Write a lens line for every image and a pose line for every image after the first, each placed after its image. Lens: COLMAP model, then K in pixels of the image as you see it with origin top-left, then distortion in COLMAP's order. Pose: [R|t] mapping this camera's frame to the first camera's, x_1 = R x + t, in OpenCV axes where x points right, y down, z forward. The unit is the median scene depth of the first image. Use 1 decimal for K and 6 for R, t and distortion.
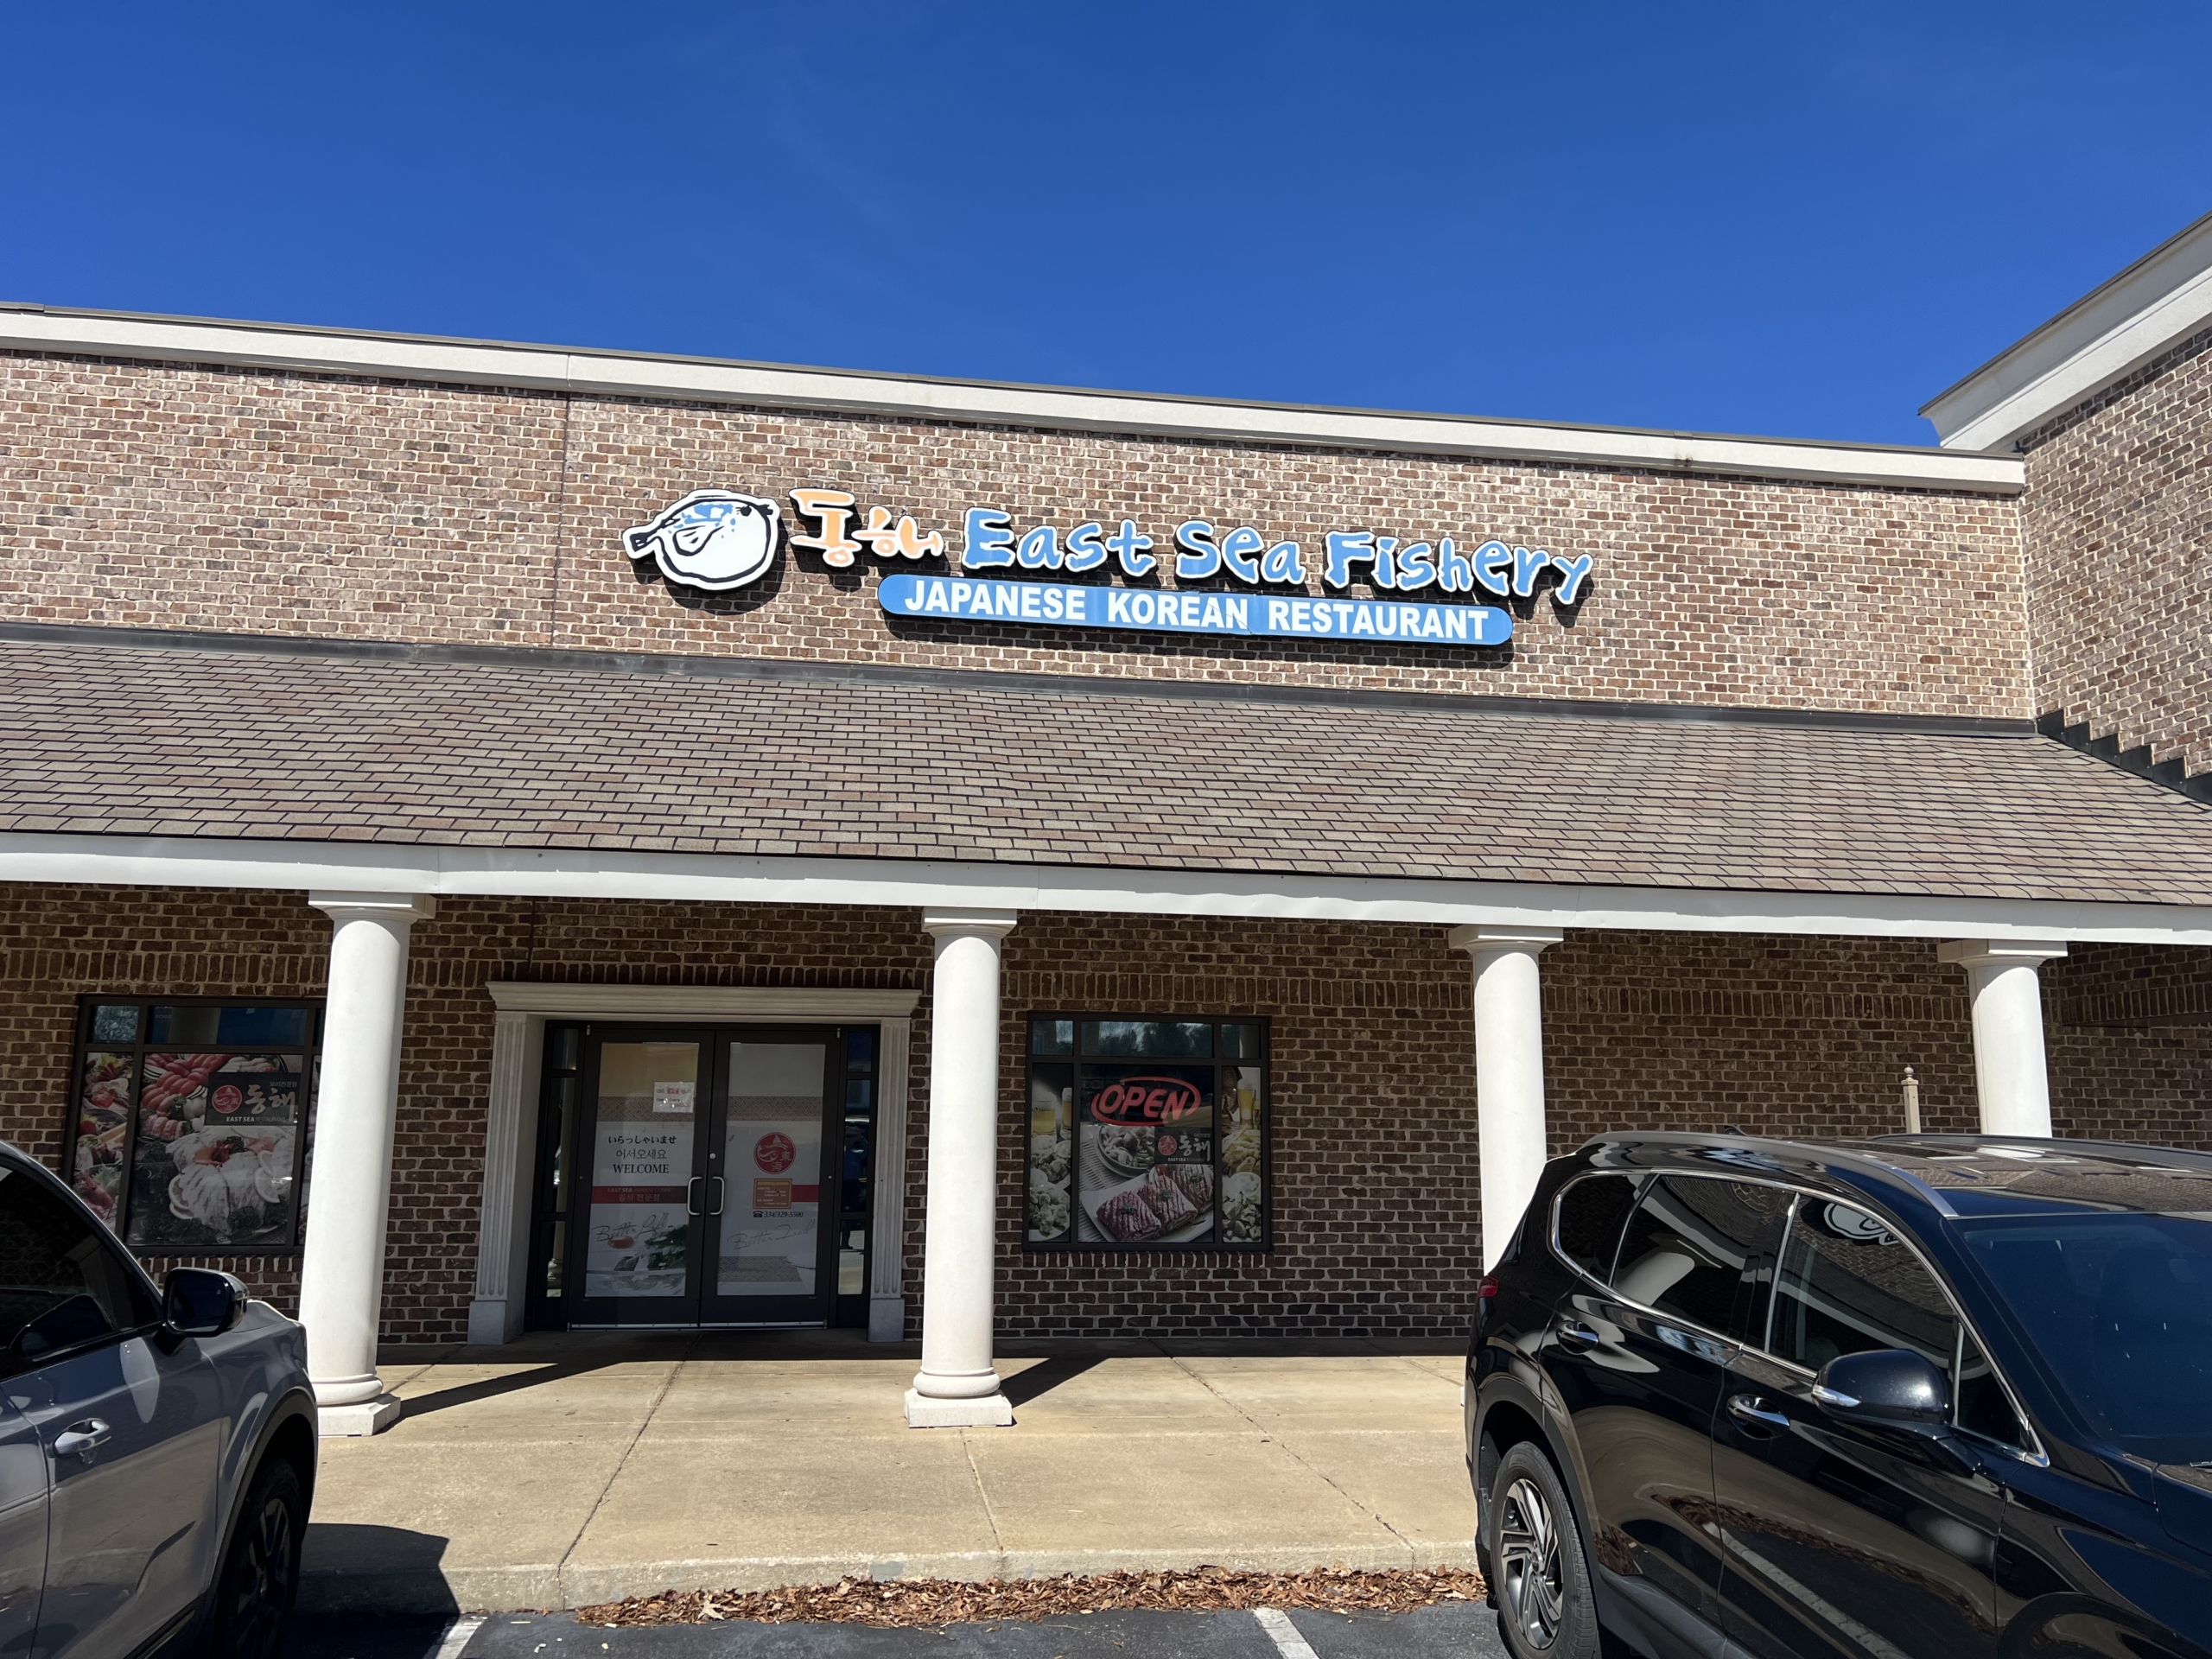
lens RADIAL K [[1688.3, 0, 1123.5], [0, 1688.3, 841.5], [0, 0, 1]] dist [0.046589, -0.057069]
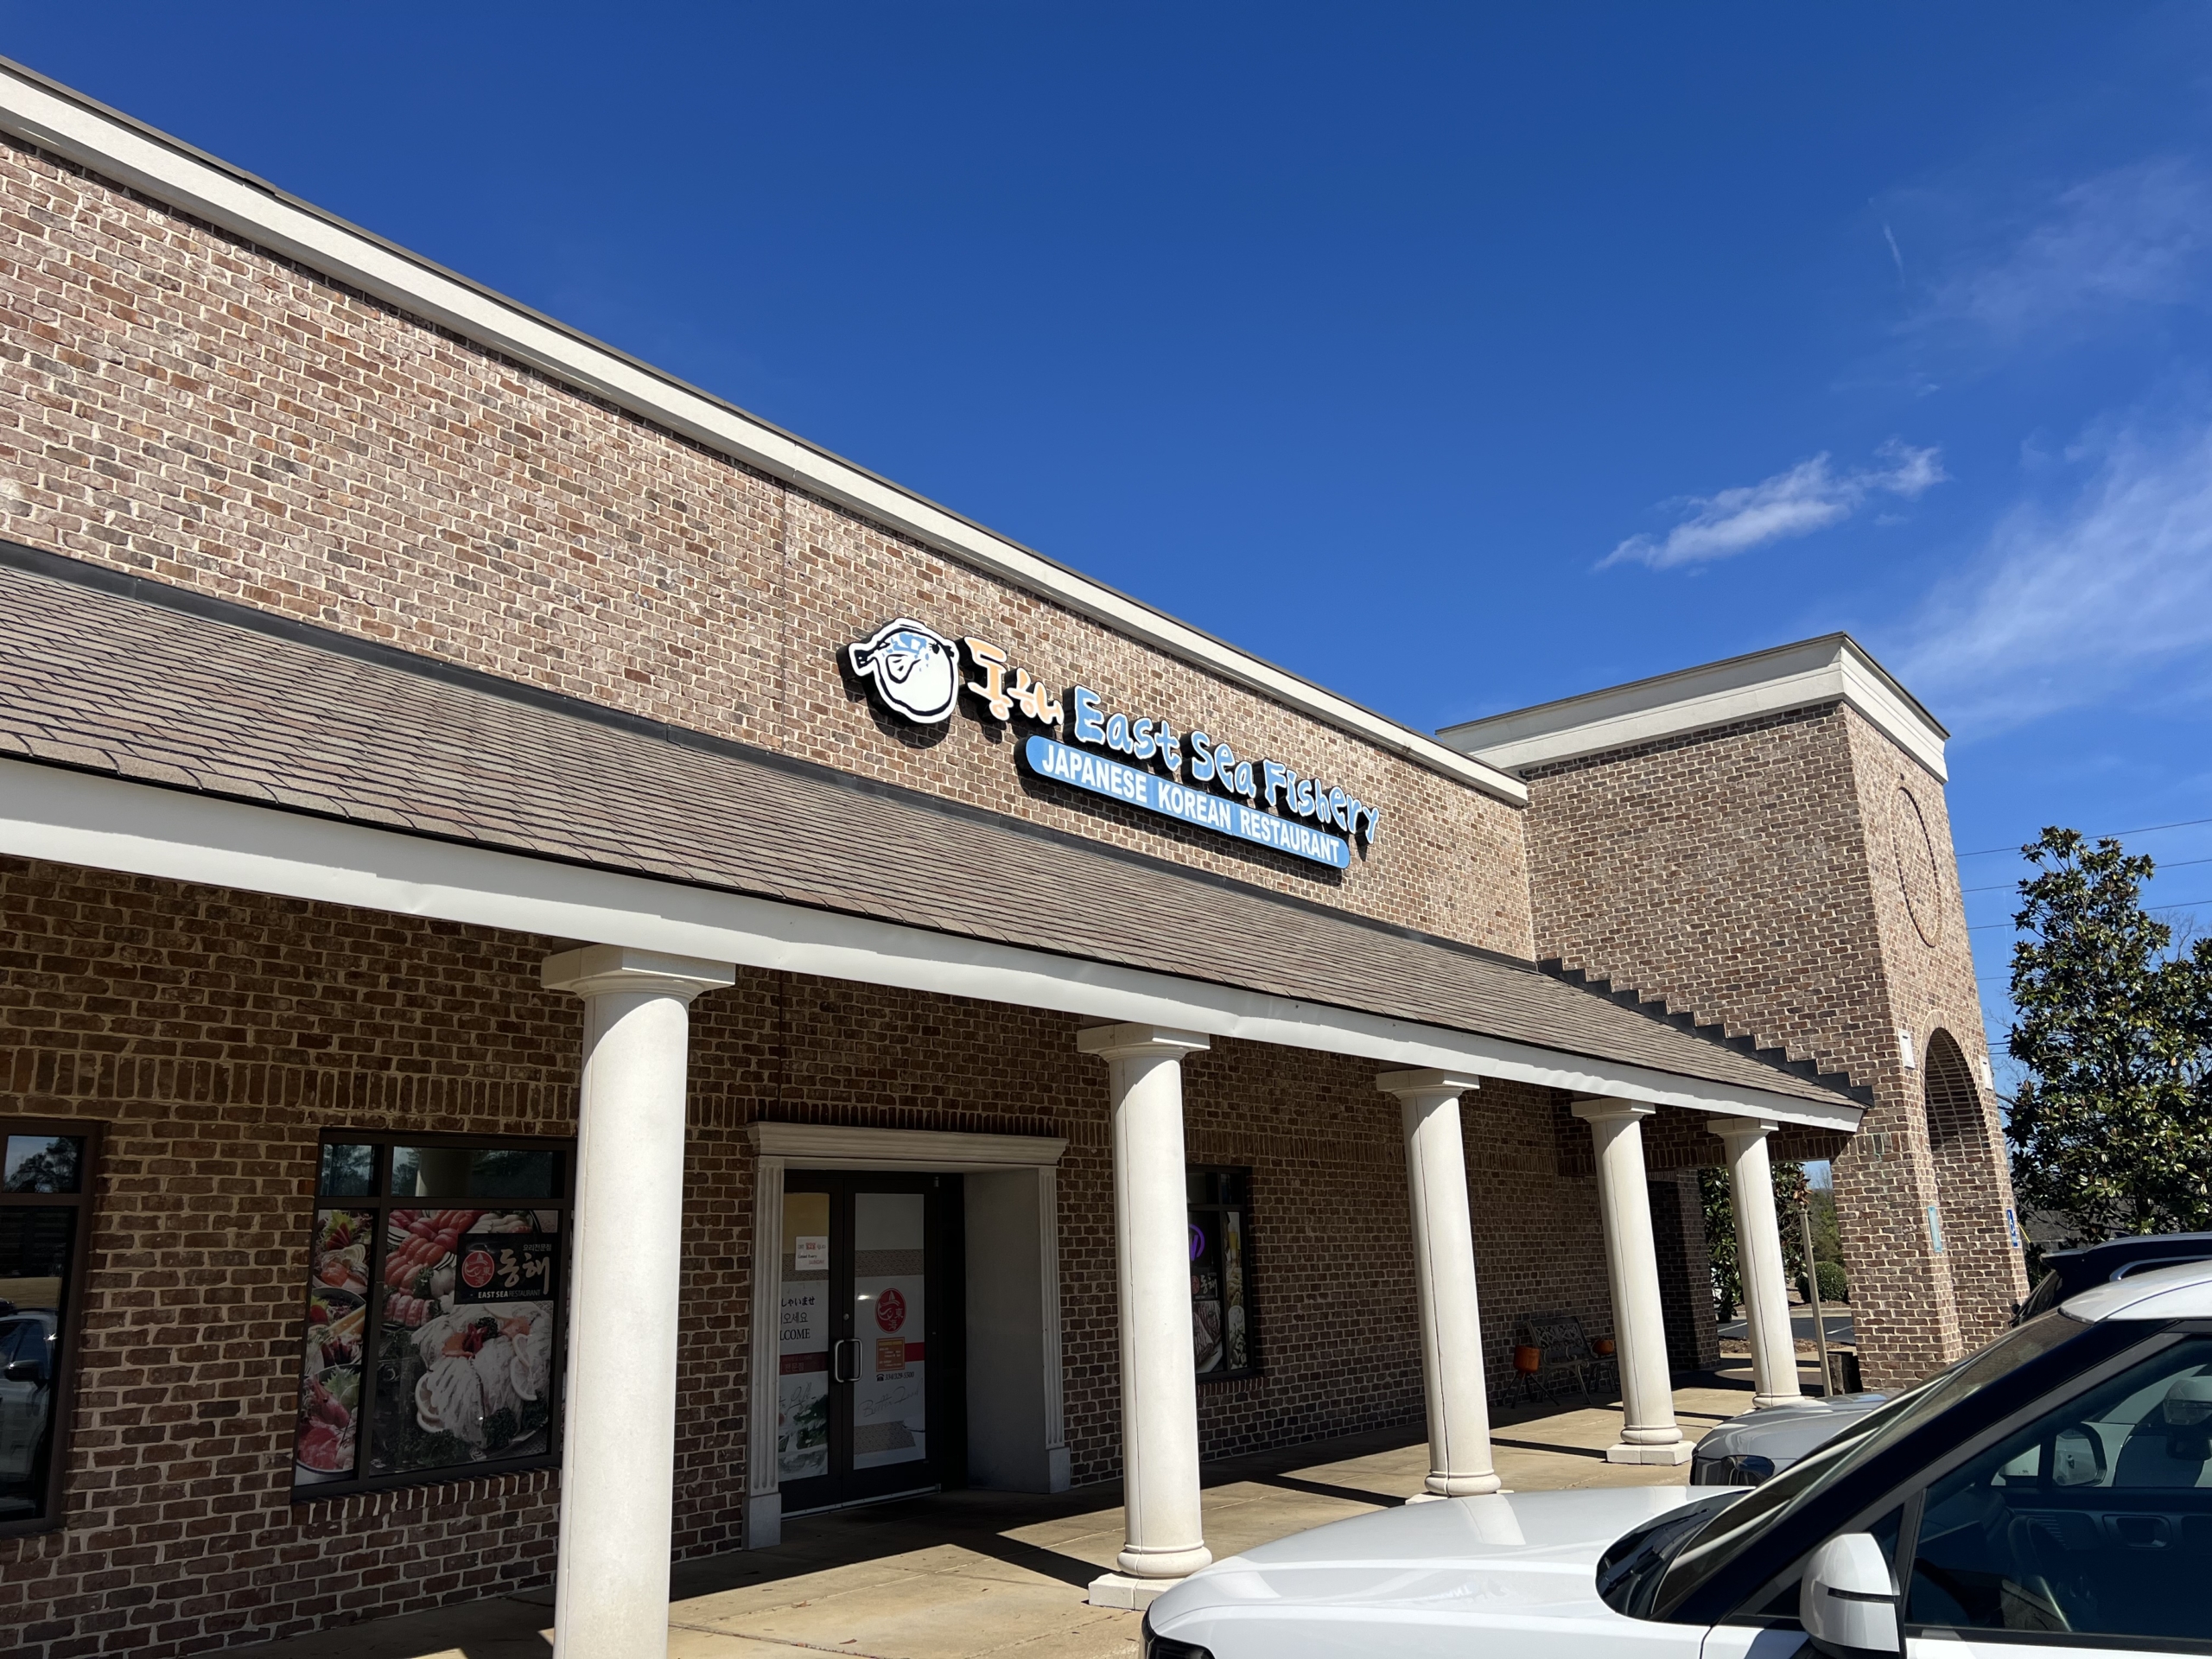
lens RADIAL K [[1688.3, 0, 1110.8], [0, 1688.3, 830.9], [0, 0, 1]] dist [0.046589, -0.057069]
pose [[0.719986, 0.139007, 0.679924, -0.818315], [-0.072743, 0.989454, -0.125259, 0.028335], [-0.690166, 0.040725, 0.722505, 0.220133]]
